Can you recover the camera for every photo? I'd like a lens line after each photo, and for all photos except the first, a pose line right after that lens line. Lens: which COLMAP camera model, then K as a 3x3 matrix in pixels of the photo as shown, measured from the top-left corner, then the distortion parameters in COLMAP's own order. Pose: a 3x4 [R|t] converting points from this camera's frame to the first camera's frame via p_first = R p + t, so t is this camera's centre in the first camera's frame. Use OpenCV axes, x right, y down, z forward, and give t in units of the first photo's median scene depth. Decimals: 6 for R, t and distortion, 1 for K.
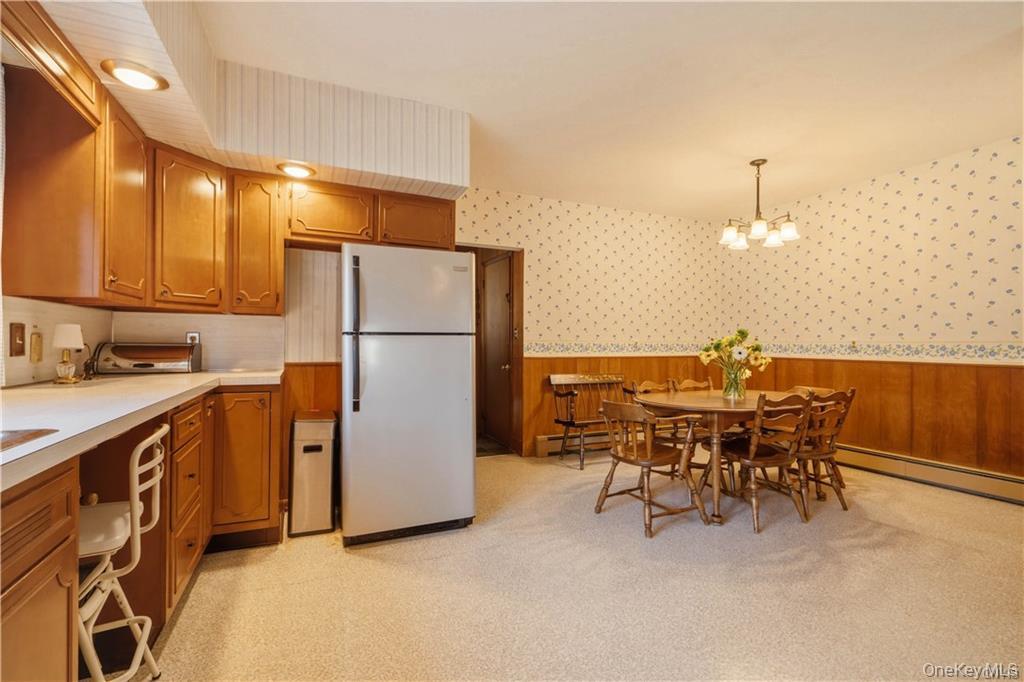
lens RADIAL K [[463.9, 0, 509.3], [0, 463.9, 341.7], [0, 0, 1]] dist [0.008453, -0.003360]
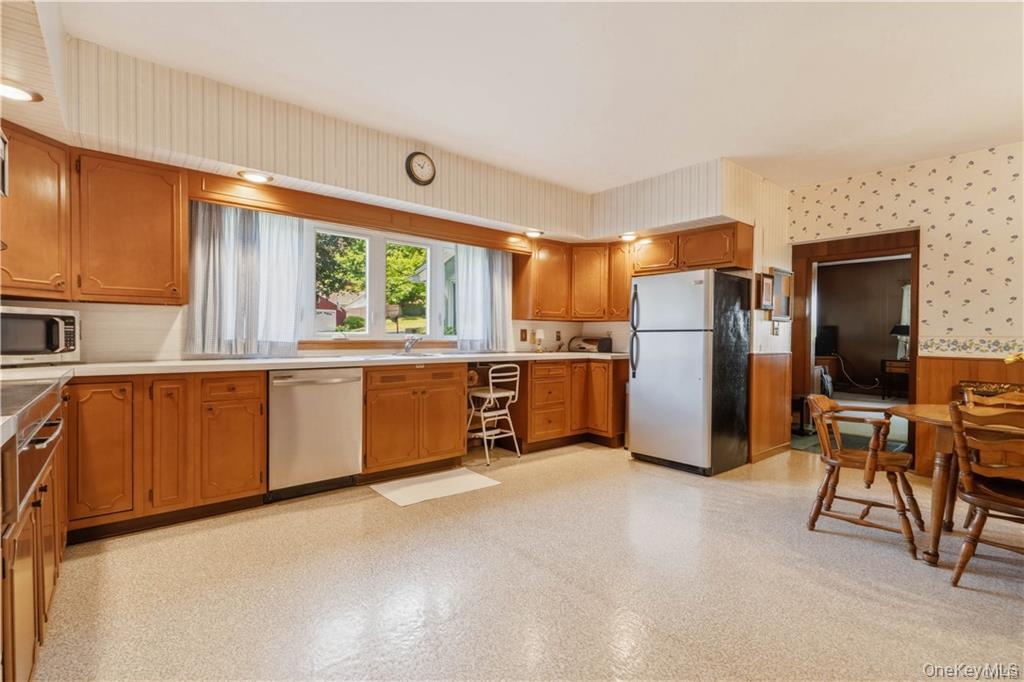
lens RADIAL K [[463.9, 0, 512.1], [0, 463.9, 342.3], [0, 0, 1]] dist [0.008453, -0.003360]
pose [[0.294623, 0.010105, -0.955560, 1.085177], [-0.005266, 0.999946, 0.008951, 0.008613], [0.955599, 0.002395, 0.294661, 0.084650]]
